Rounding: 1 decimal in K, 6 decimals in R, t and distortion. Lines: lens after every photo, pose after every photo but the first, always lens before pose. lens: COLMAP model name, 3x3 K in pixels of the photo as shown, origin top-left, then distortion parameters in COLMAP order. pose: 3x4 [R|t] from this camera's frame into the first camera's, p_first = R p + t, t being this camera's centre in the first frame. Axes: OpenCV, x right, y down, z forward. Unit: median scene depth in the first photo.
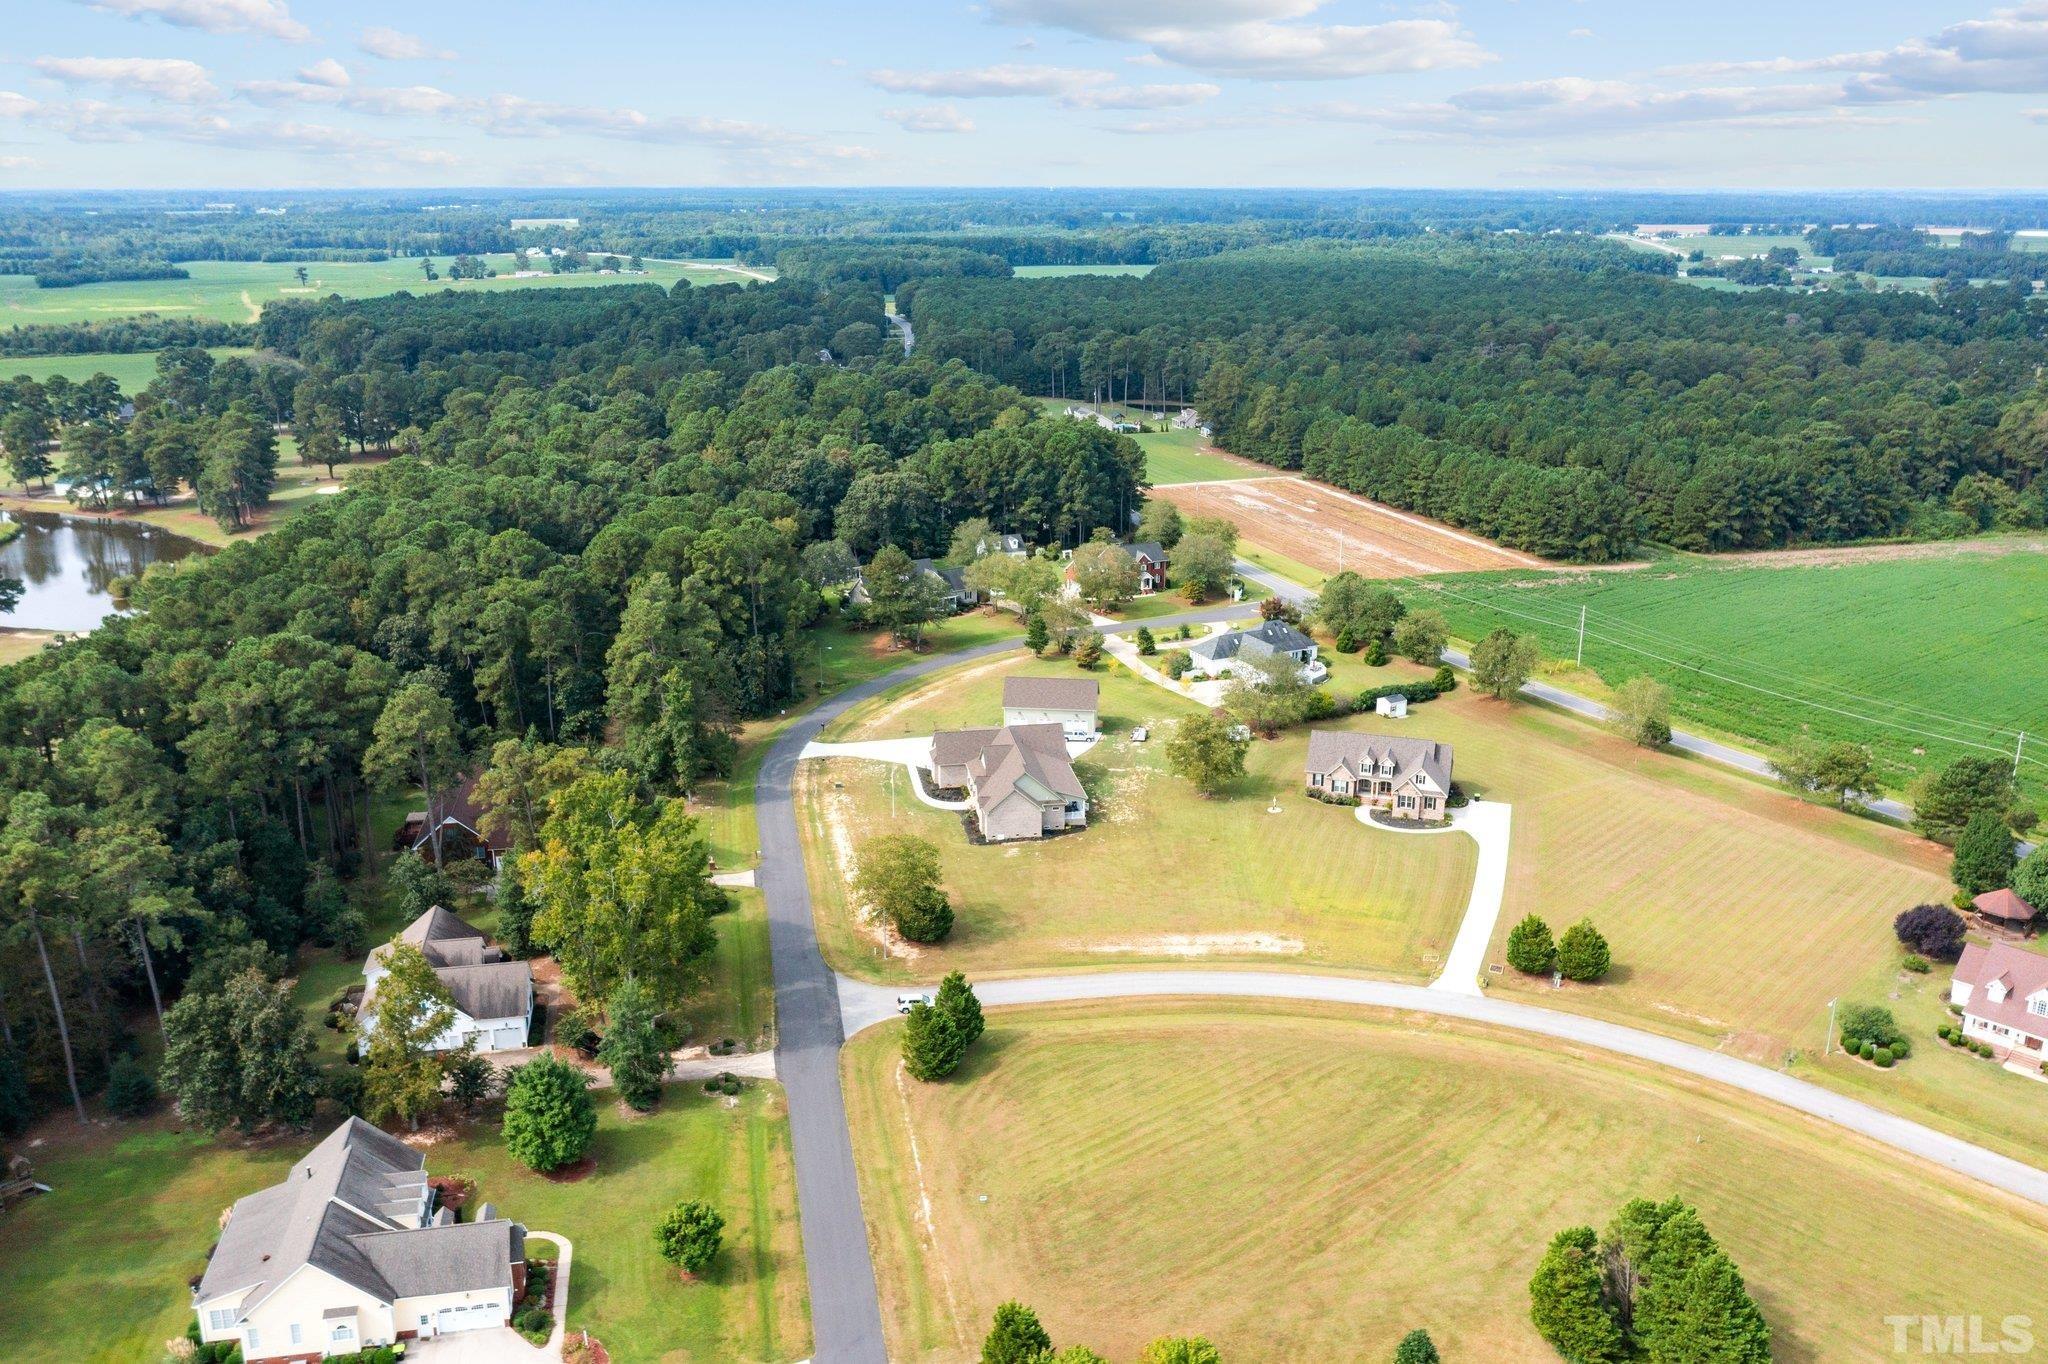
lens RADIAL K [[1620.3, 0, 1025.0], [0, 1620.3, 720.2], [0, 0, 1]] dist [-0.025399, 0.014331]
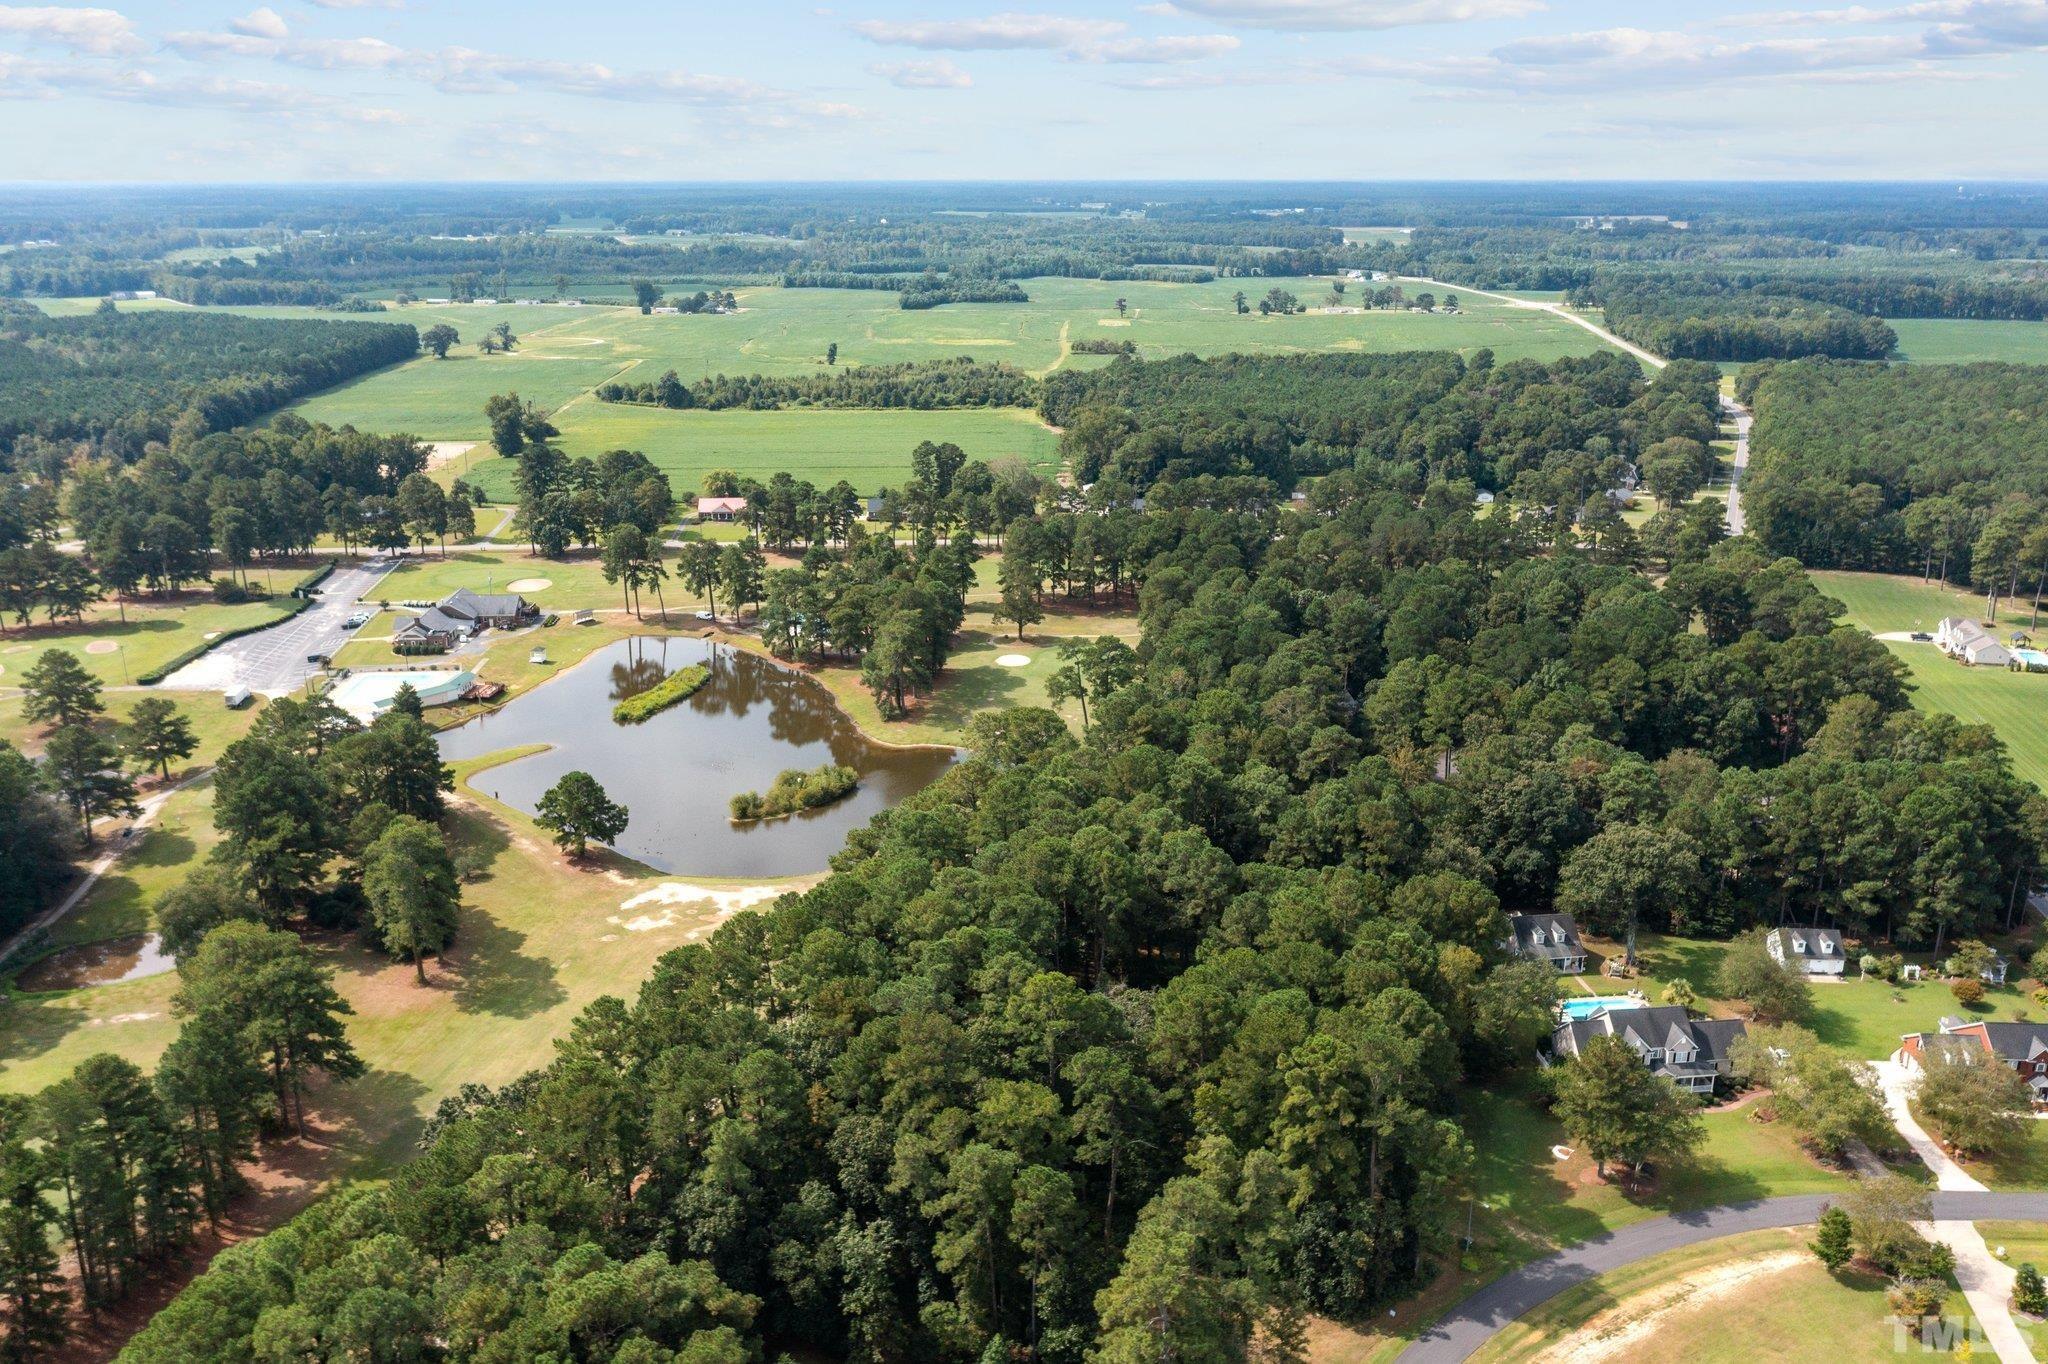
lens RADIAL K [[1620.3, 0, 1020.3], [0, 1620.3, 675.6], [0, 0, 1]] dist [-0.025399, 0.014331]
pose [[0.879923, 0.137368, -0.454825, -0.012874], [-0.146627, 0.989077, 0.015054, -0.180765], [0.451926, 0.053443, 0.890453, 0.234674]]
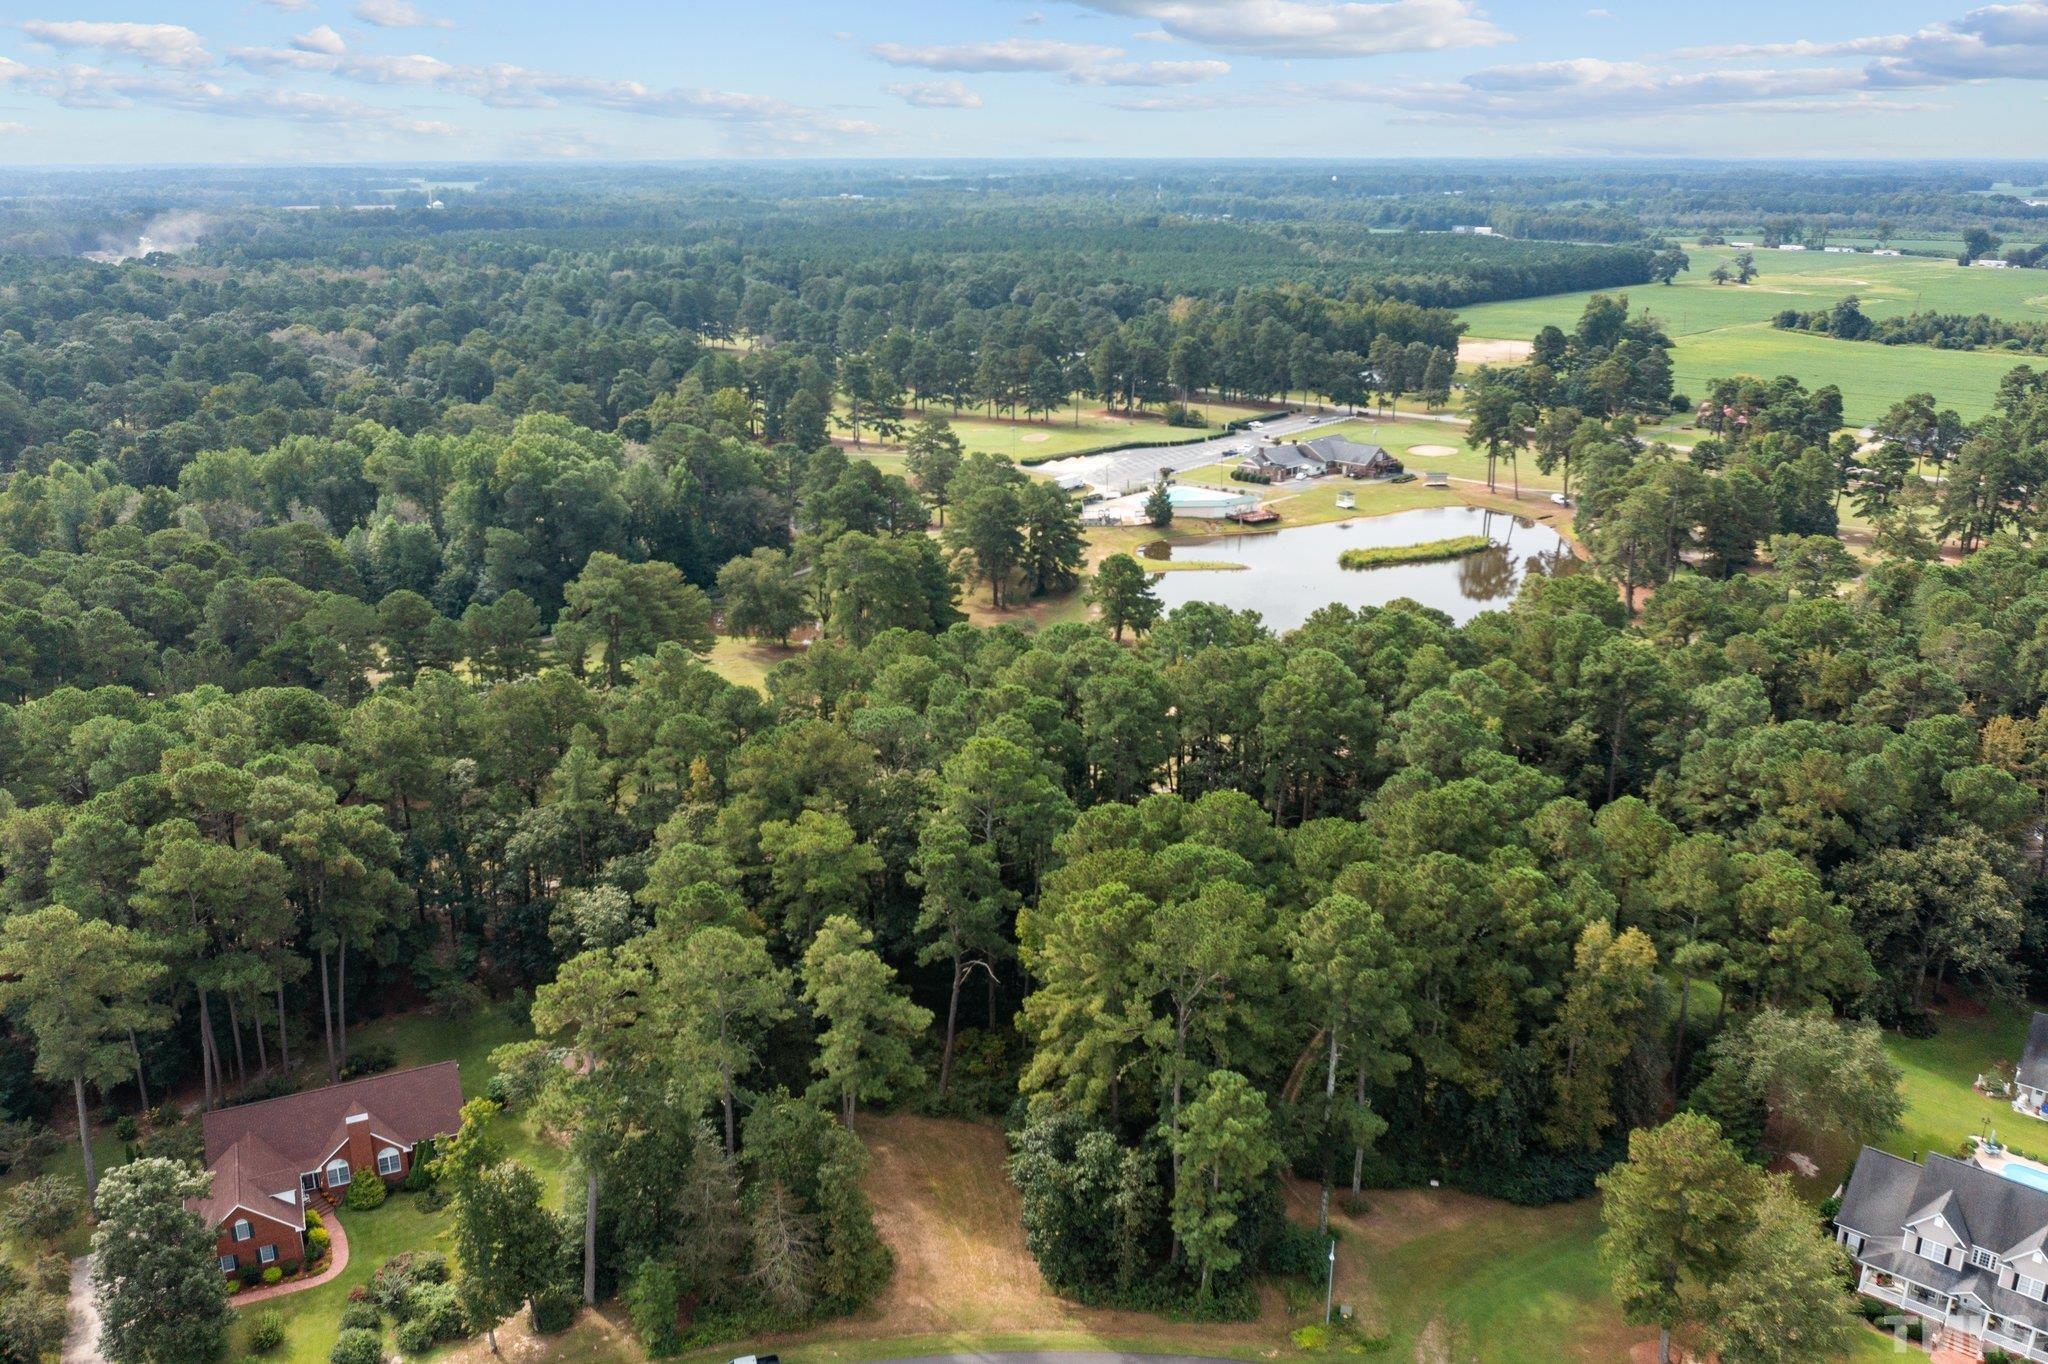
lens RADIAL K [[1620.3, 0, 1055.9], [0, 1620.3, 705.8], [0, 0, 1]] dist [-0.025399, 0.014331]
pose [[0.266008, 0.307671, -0.913553, 0.147086], [-0.300251, 0.926999, 0.224773, -0.185743], [0.916018, 0.214504, 0.338968, 0.571131]]
